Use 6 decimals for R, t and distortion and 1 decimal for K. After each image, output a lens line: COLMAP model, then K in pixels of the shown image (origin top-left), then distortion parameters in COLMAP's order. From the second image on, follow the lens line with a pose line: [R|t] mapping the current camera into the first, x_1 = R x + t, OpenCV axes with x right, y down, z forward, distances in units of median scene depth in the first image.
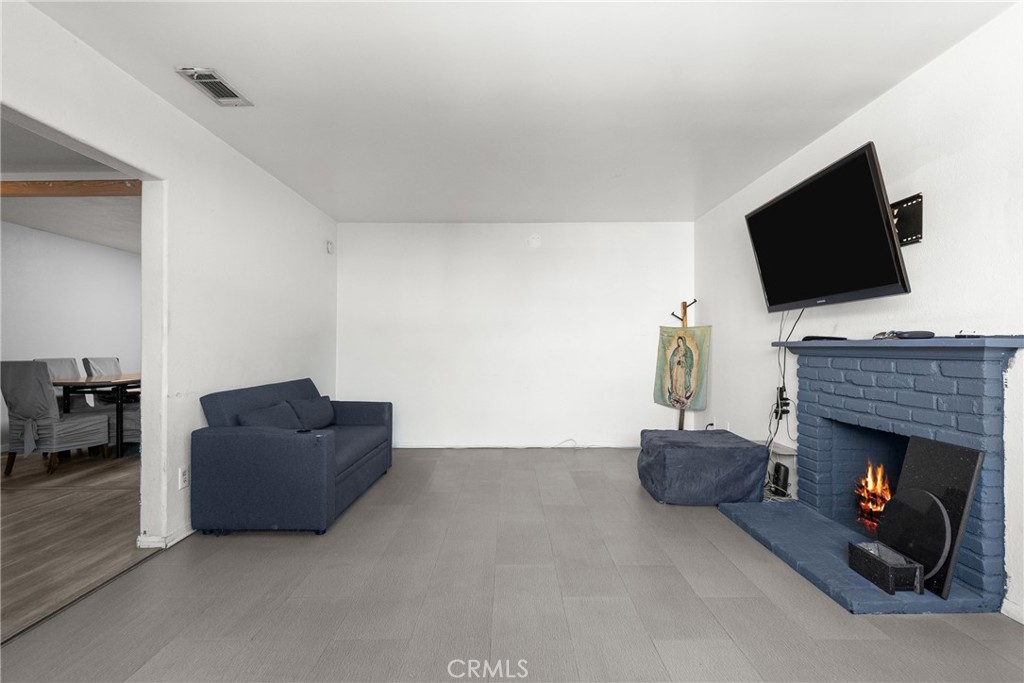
lens RADIAL K [[468.9, 0, 511.5], [0, 468.9, 337.4], [0, 0, 1]] dist [0.001236, 0.001076]
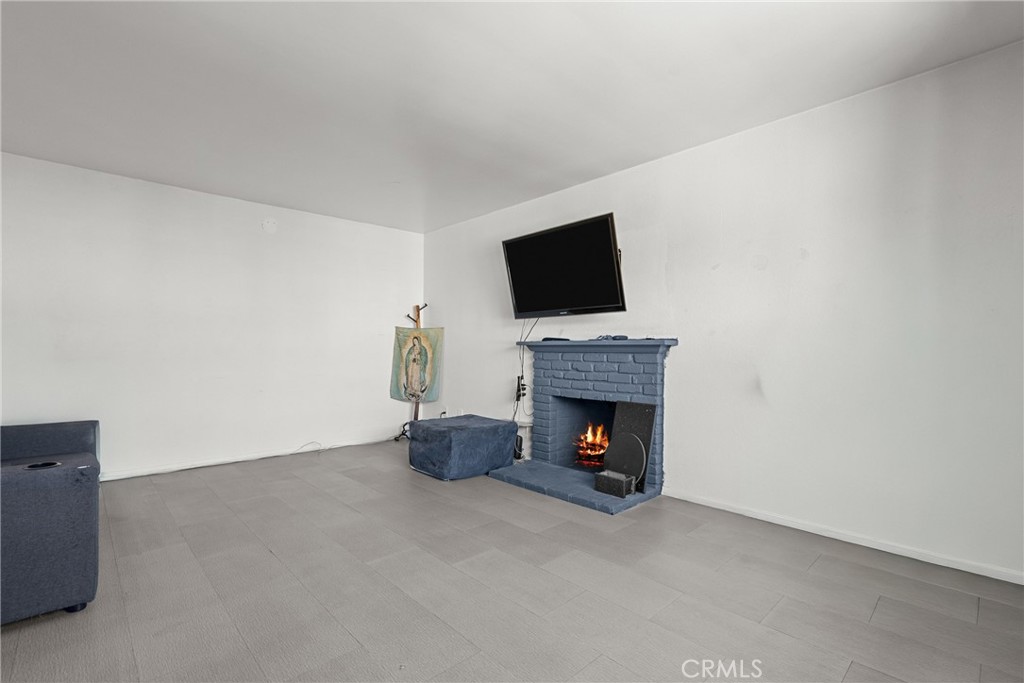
lens RADIAL K [[468.4, 0, 511.0], [0, 468.4, 343.8], [0, 0, 1]] dist [-0.000566, 0.001159]
pose [[0.732556, 0.011792, 0.680604, -0.365077], [-0.018422, 0.999827, 0.002506, 0.013587], [-0.680457, -0.014374, 0.732647, 0.061696]]
